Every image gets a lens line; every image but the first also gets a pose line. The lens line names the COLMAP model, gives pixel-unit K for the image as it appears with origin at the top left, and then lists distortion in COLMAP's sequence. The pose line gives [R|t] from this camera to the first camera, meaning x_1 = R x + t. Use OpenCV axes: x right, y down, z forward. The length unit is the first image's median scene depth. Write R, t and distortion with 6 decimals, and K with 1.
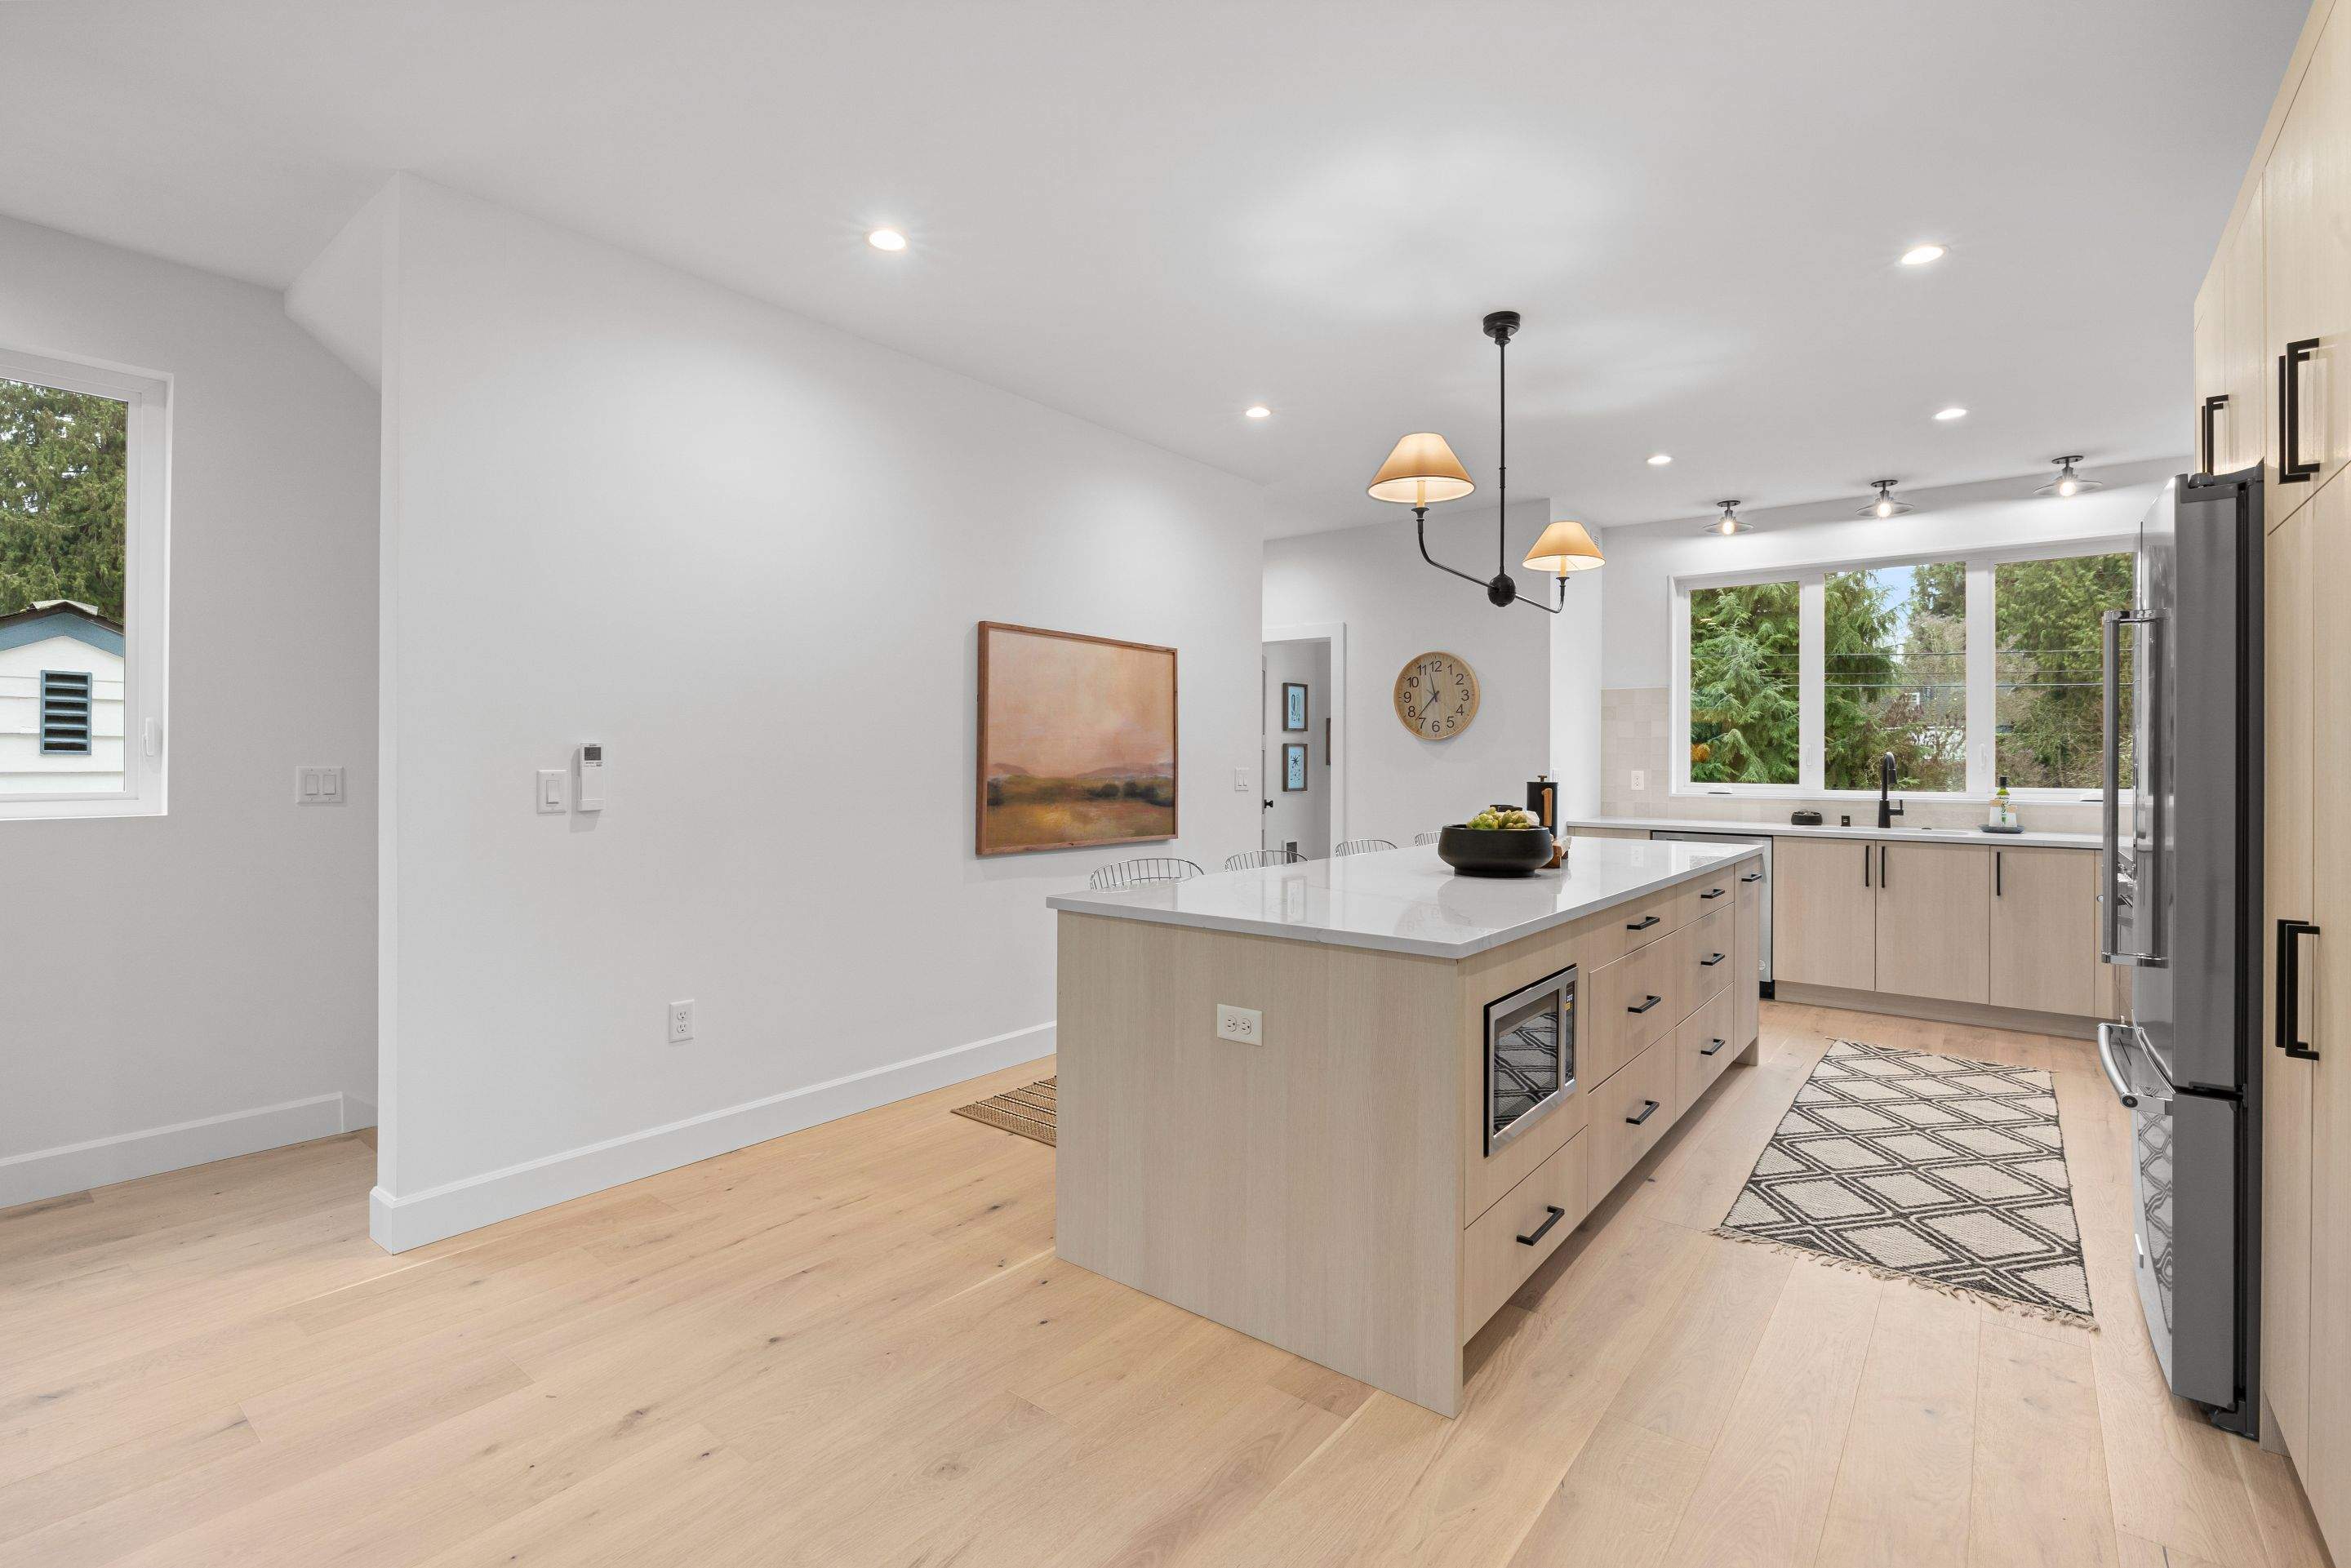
lens RADIAL K [[1057.4, 0, 1187.5], [0, 1057.4, 758.2], [0, 0, 1]] dist [-0.003172, 0.000058]
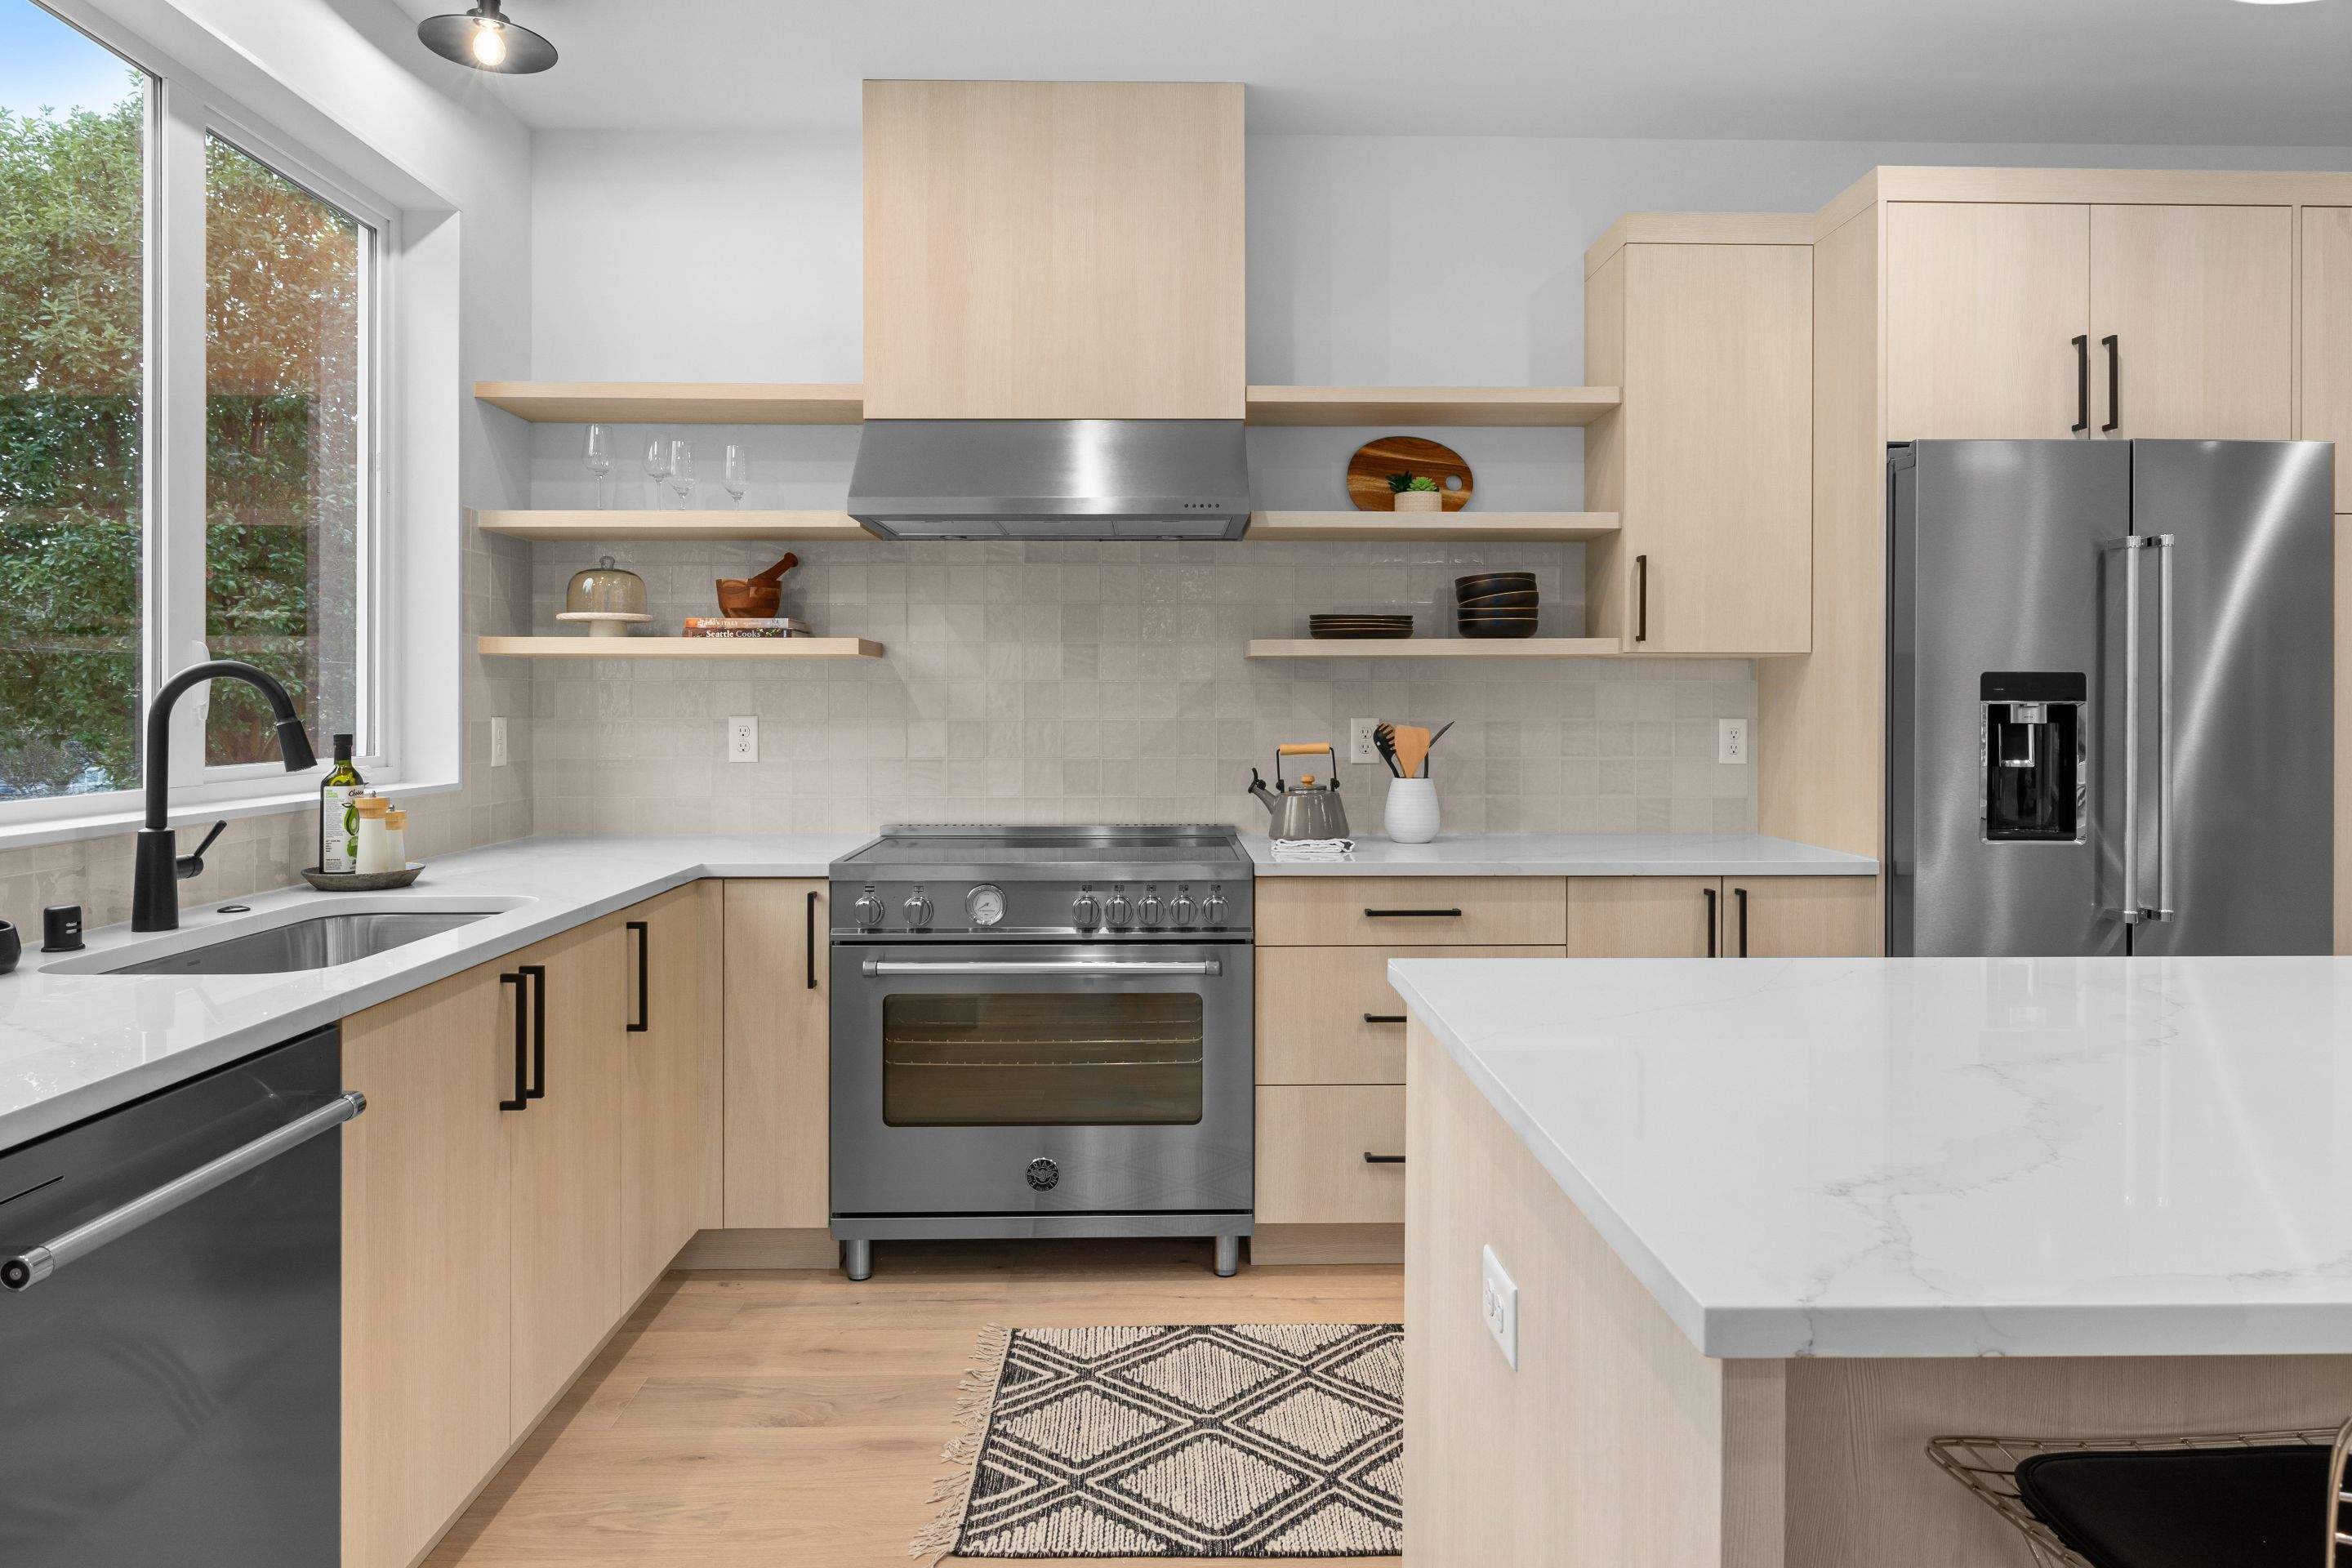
lens RADIAL K [[1393.0, 0, 1192.4], [0, 1393.0, 712.0], [0, 0, 1]] dist [-0.018081, -0.000619]
pose [[-0.632796, -0.010978, 0.774241, 0.248666], [-0.005808, 0.999939, 0.009431, 0.004349], [-0.774297, 0.001471, -0.632821, 1.243505]]
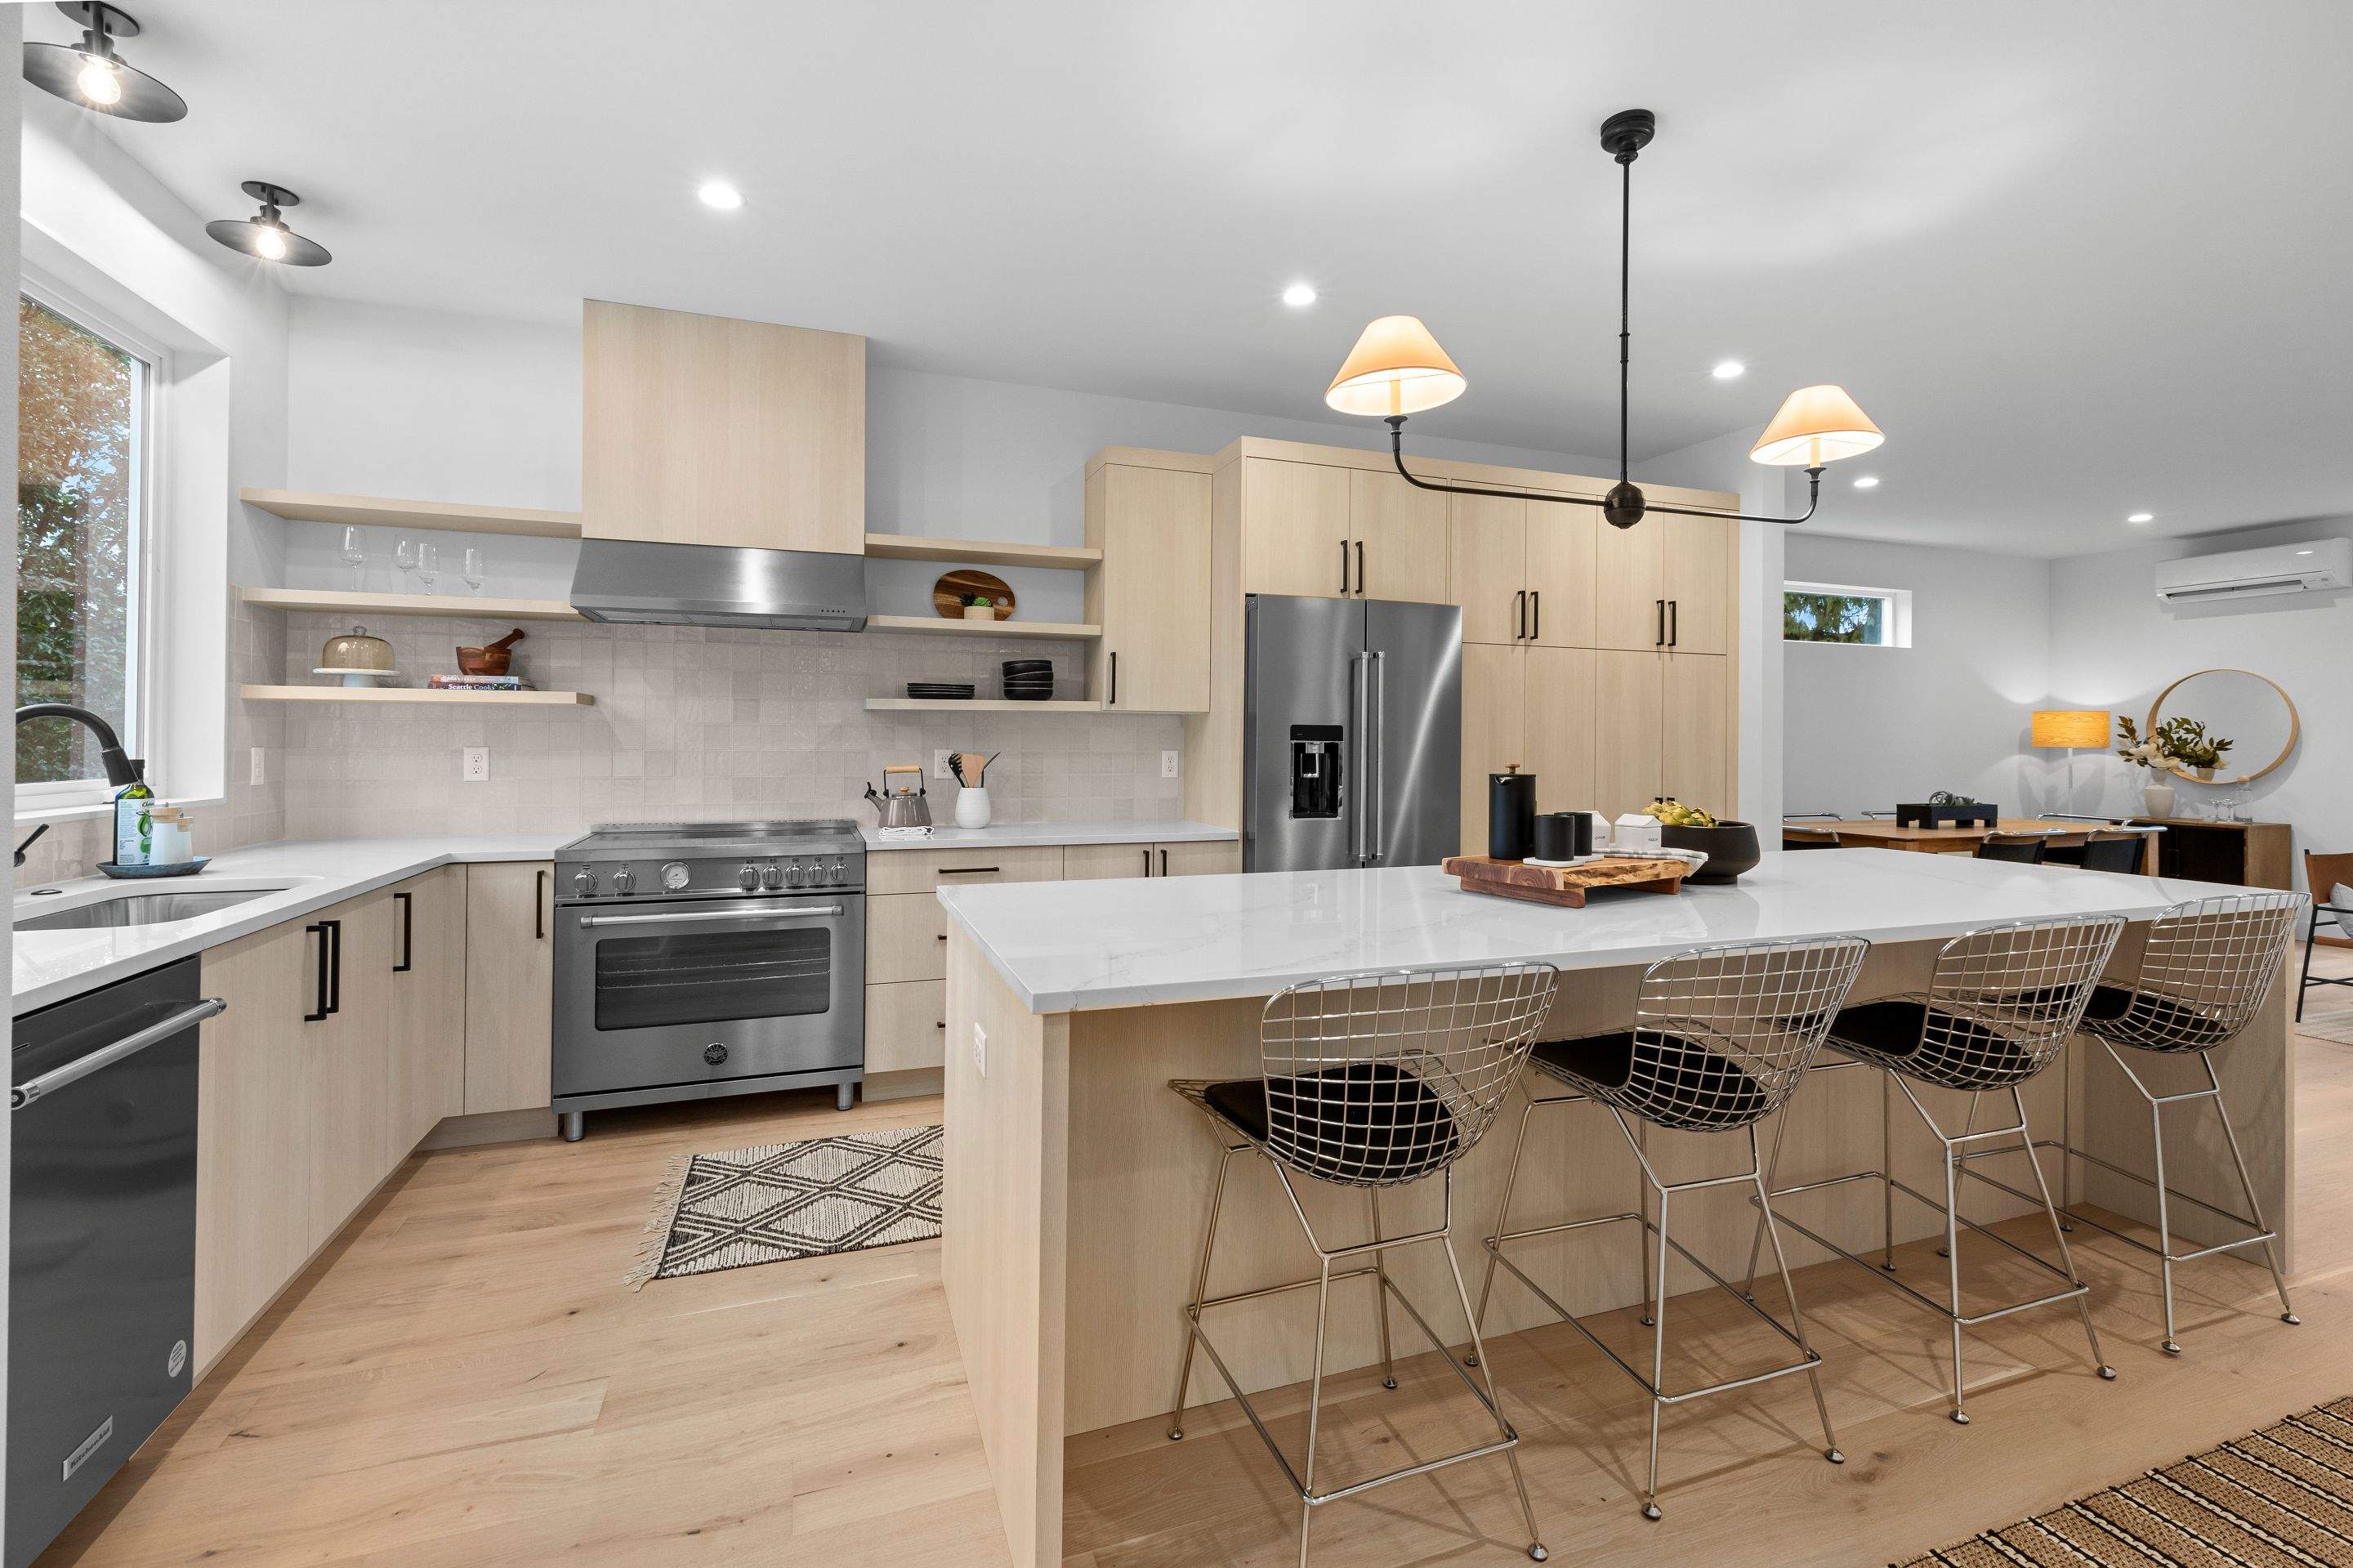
lens RADIAL K [[1033.6, 0, 1192.6], [0, 1033.6, 732.4], [0, 0, 1]] dist [0.000210, -0.000106]
pose [[-0.850099, -0.006640, 0.526580, 0.132023], [-0.012253, 0.999899, -0.007173, 0.003225], [-0.526480, -0.012550, -0.850095, 1.327944]]
